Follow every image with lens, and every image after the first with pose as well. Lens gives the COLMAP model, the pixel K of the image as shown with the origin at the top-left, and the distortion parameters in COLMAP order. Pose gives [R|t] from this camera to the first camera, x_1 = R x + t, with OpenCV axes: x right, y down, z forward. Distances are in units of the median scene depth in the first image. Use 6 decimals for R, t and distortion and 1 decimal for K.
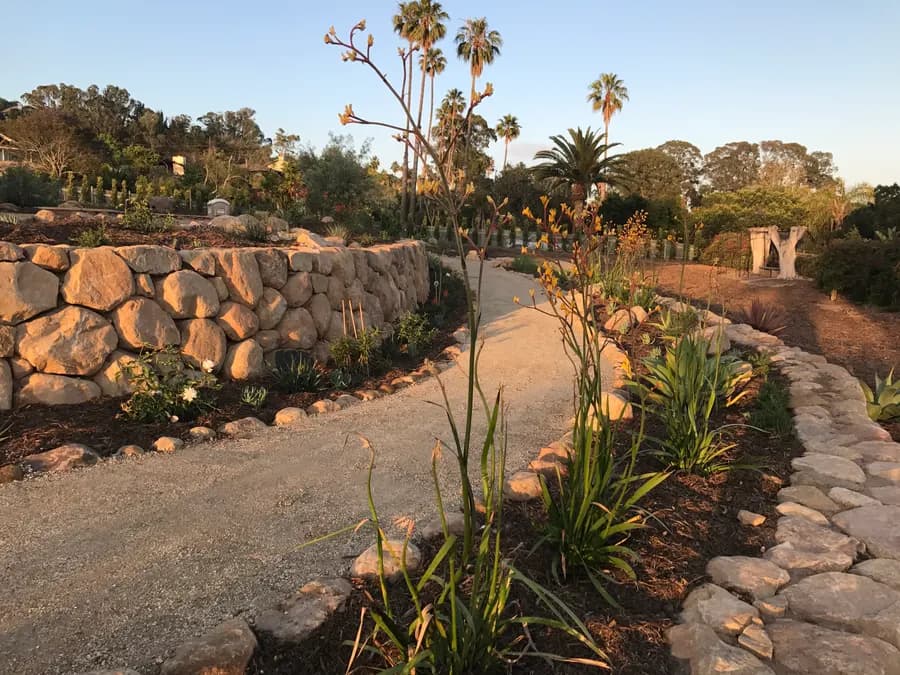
lens RADIAL K [[735.5, 0, 450.0], [0, 735.5, 337.5], [0, 0, 1]] dist [0.005600, 0.005096]
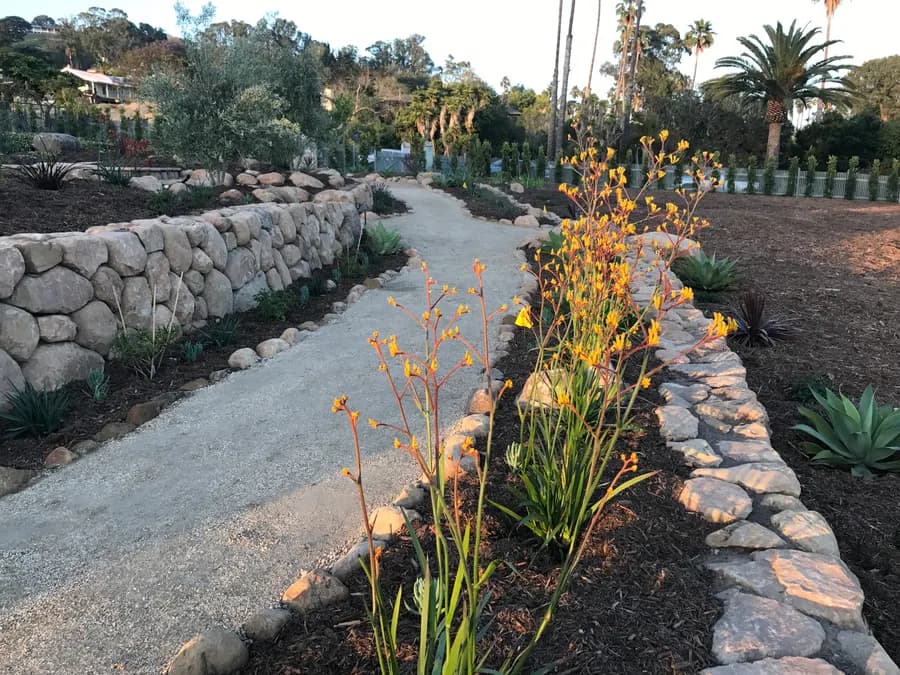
lens RADIAL K [[783.7, 0, 450.2], [0, 783.7, 324.9], [0, 0, 1]] dist [0.008426, 0.002962]
pose [[0.971100, 0.030192, -0.236757, 0.025281], [-0.016506, 0.998087, 0.059577, -0.013273], [0.238103, -0.053947, 0.969740, 0.074520]]
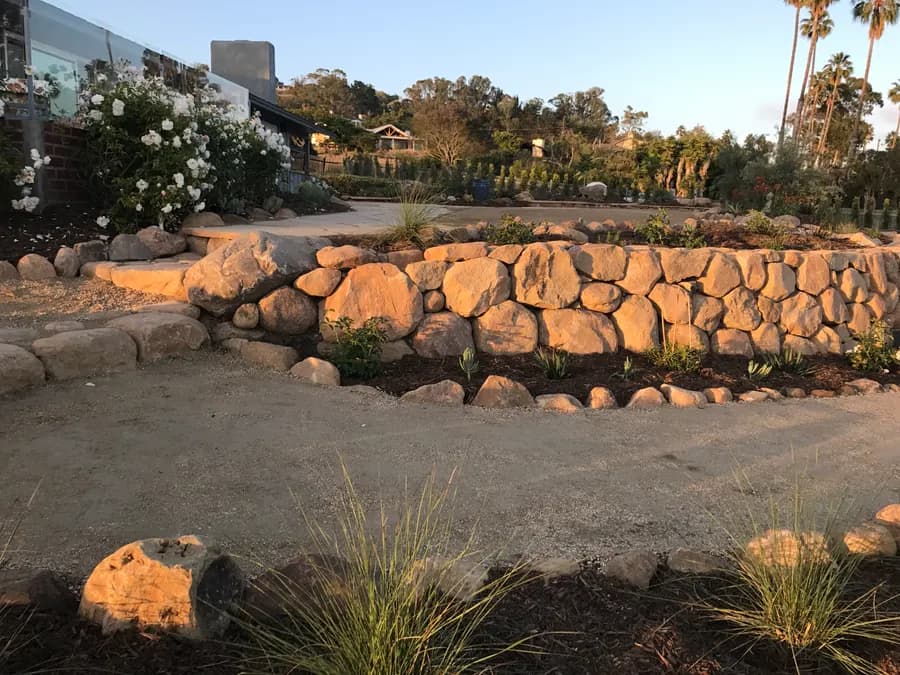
lens RADIAL K [[742.9, 0, 451.8], [0, 742.9, 323.0], [0, 0, 1]] dist [0.015974, -0.010338]
pose [[0.906370, 0.065482, -0.417380, -0.018675], [-0.061602, 0.997841, 0.022776, 0.001127], [0.417970, 0.005068, 0.908446, -0.025304]]
